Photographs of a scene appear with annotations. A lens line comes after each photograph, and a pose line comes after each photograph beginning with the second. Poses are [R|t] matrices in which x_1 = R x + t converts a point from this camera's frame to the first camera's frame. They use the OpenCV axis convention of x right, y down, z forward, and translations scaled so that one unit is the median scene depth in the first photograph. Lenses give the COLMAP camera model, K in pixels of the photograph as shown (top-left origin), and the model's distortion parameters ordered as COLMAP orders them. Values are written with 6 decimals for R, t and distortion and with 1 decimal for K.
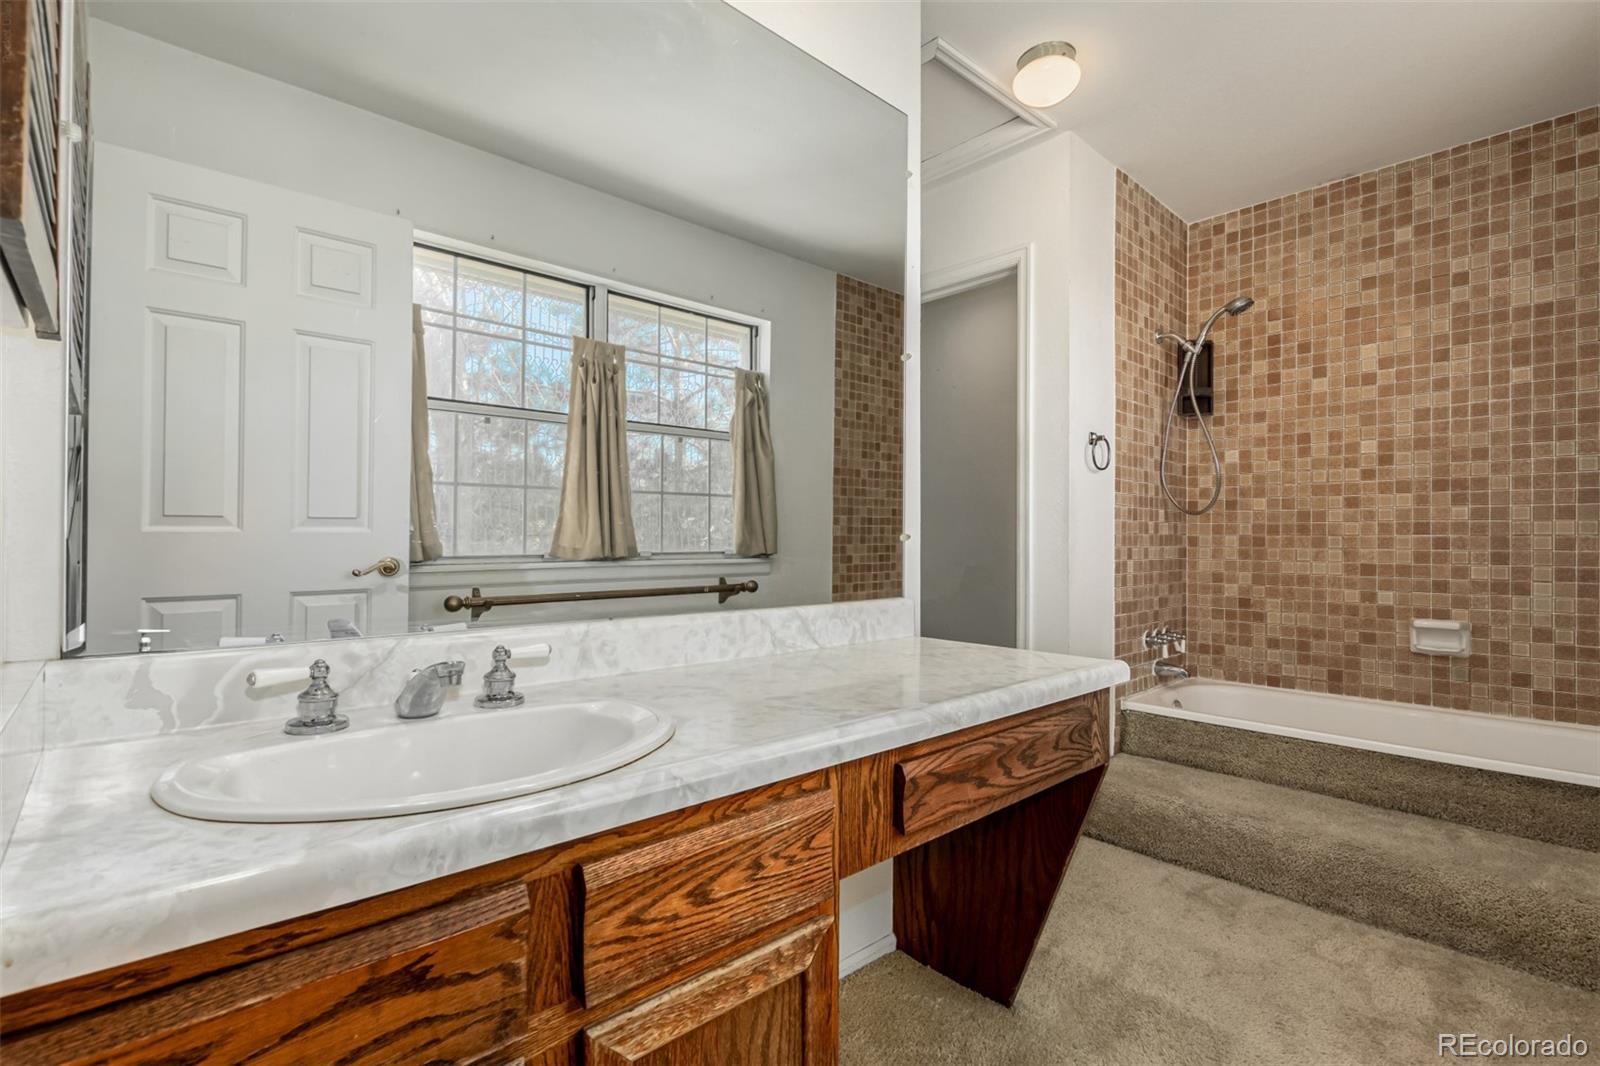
lens RADIAL K [[738.4, 0, 795.7], [0, 738.4, 536.8], [0, 0, 1]] dist [0.005946, -0.003704]
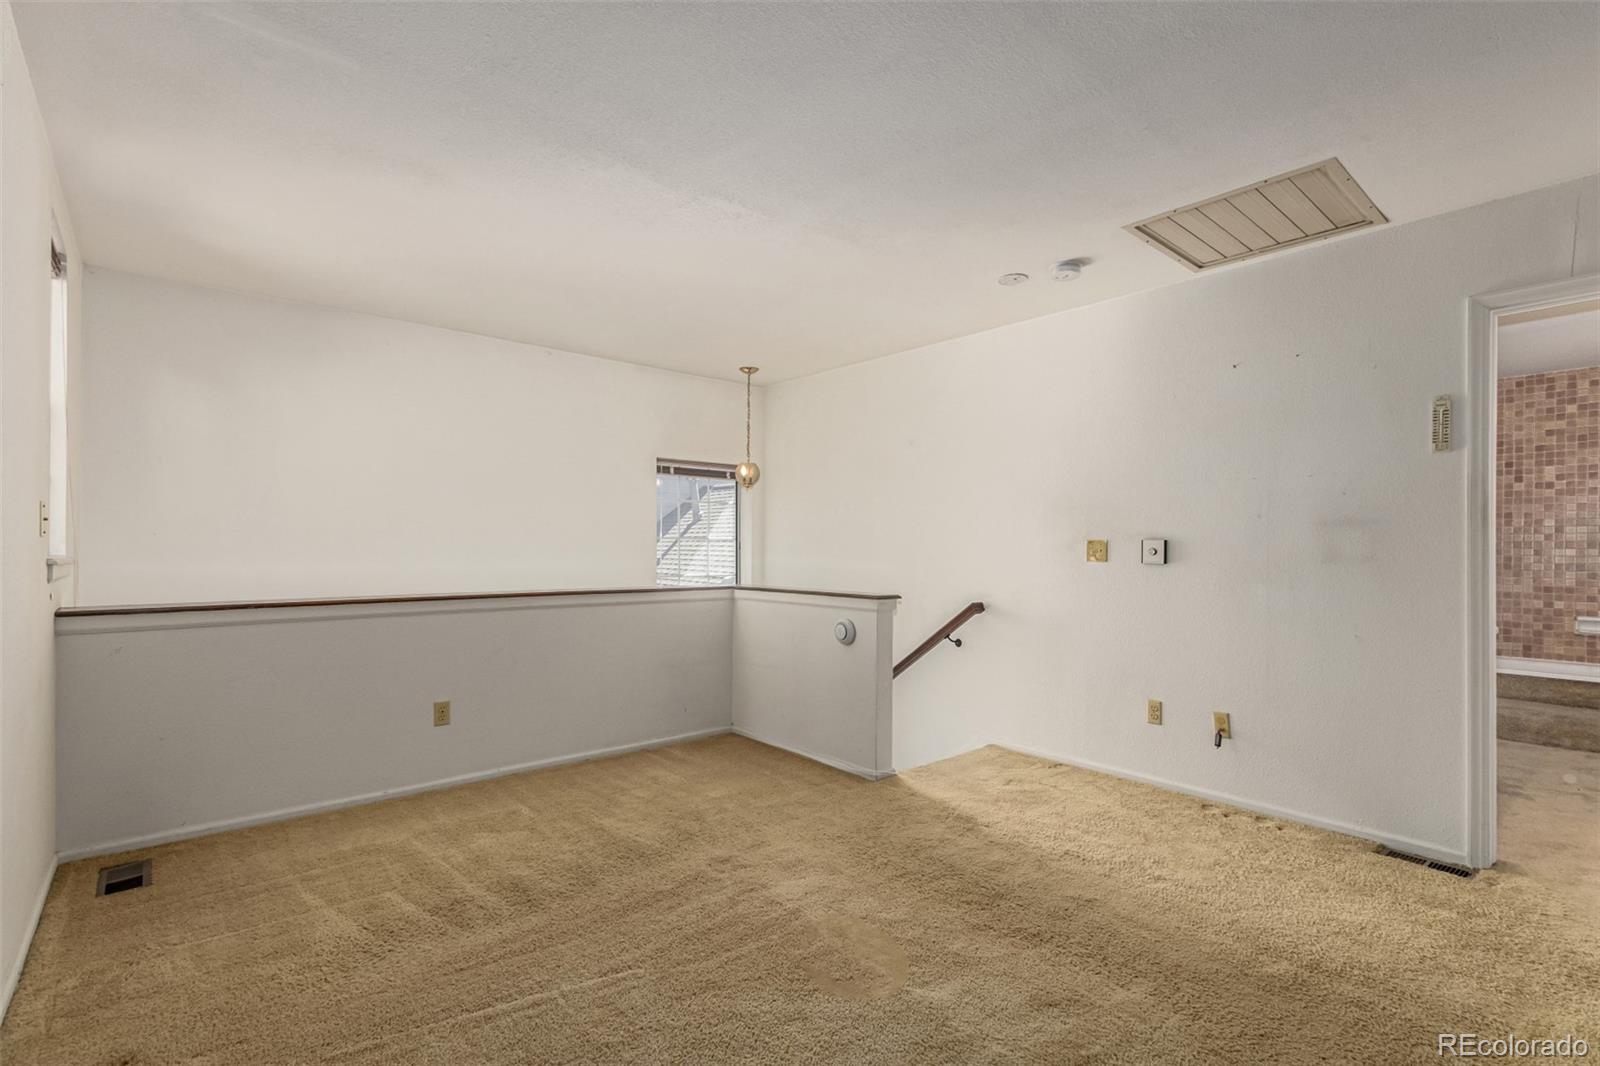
lens RADIAL K [[738.4, 0, 804.6], [0, 738.4, 548.1], [0, 0, 1]] dist [0.005946, -0.003704]
pose [[0.999130, 0.005334, -0.041373, -0.990810], [-0.005175, 0.999979, 0.003947, -0.055618], [0.041393, -0.003729, 0.999136, -0.906206]]
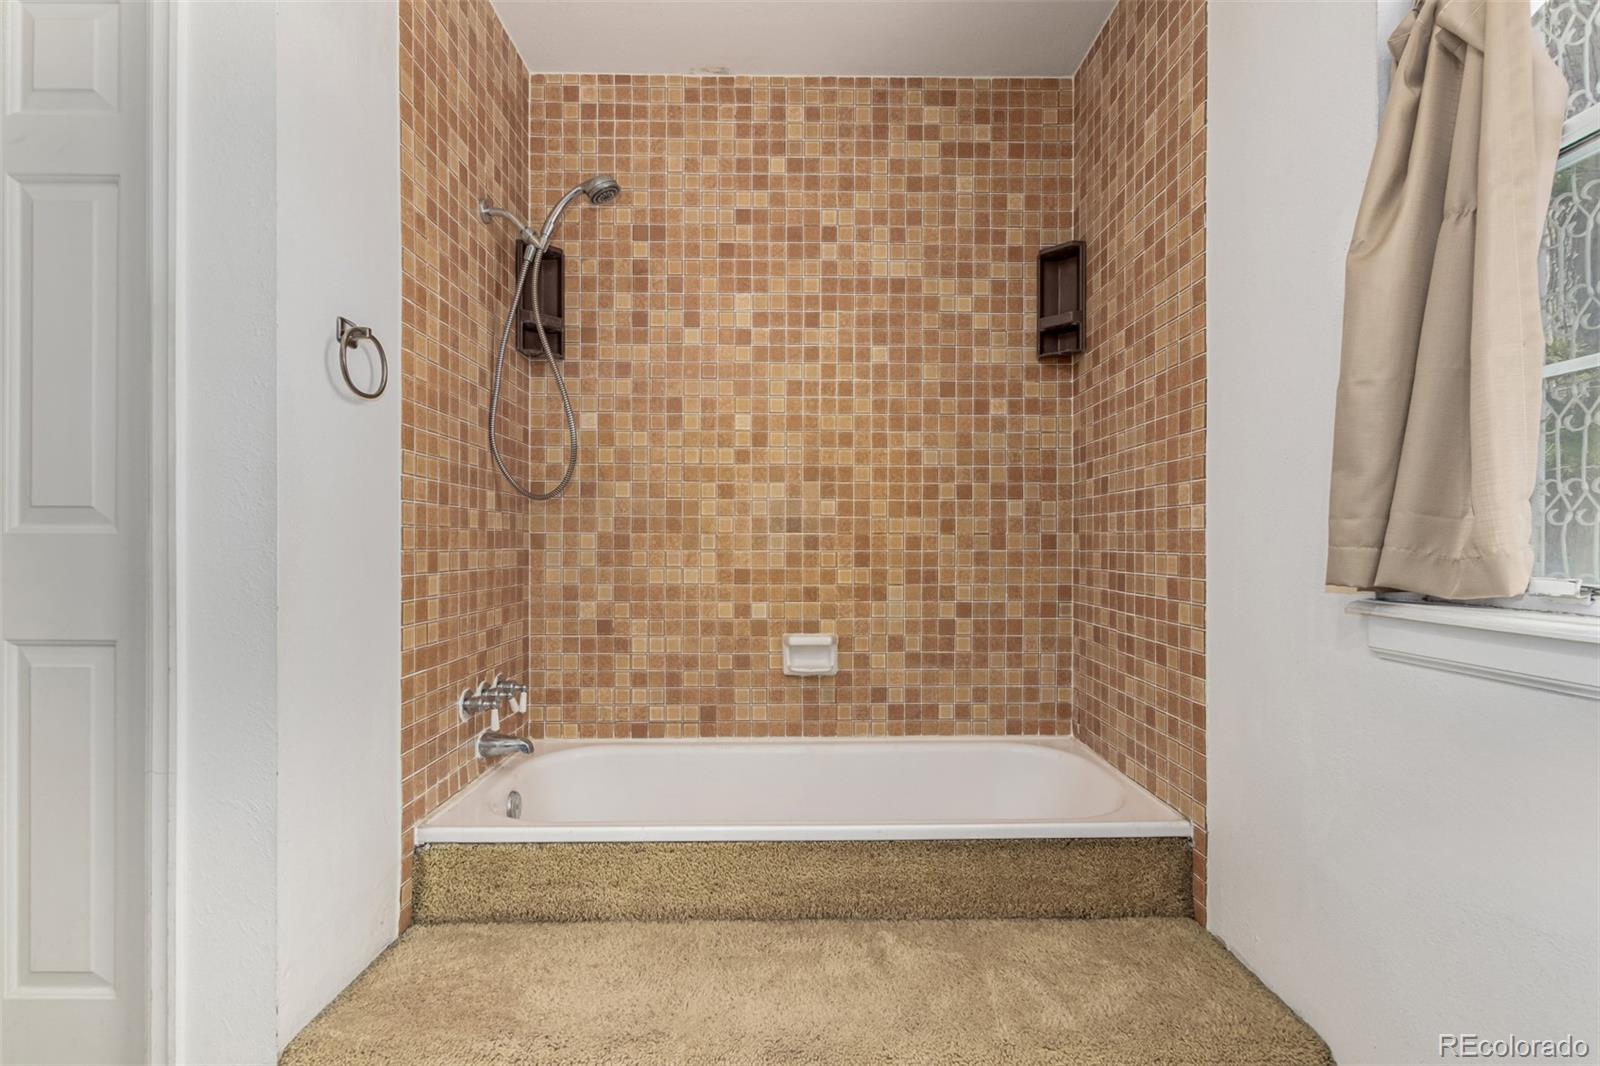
lens RADIAL K [[738.4, 0, 800.7], [0, 738.4, 545.2], [0, 0, 1]] dist [0.005946, -0.003704]
pose [[0.673257, -0.003816, 0.739398, 0.227081], [-0.002212, 0.999972, 0.007176, 0.005187], [-0.739405, -0.006467, 0.673230, 0.417565]]
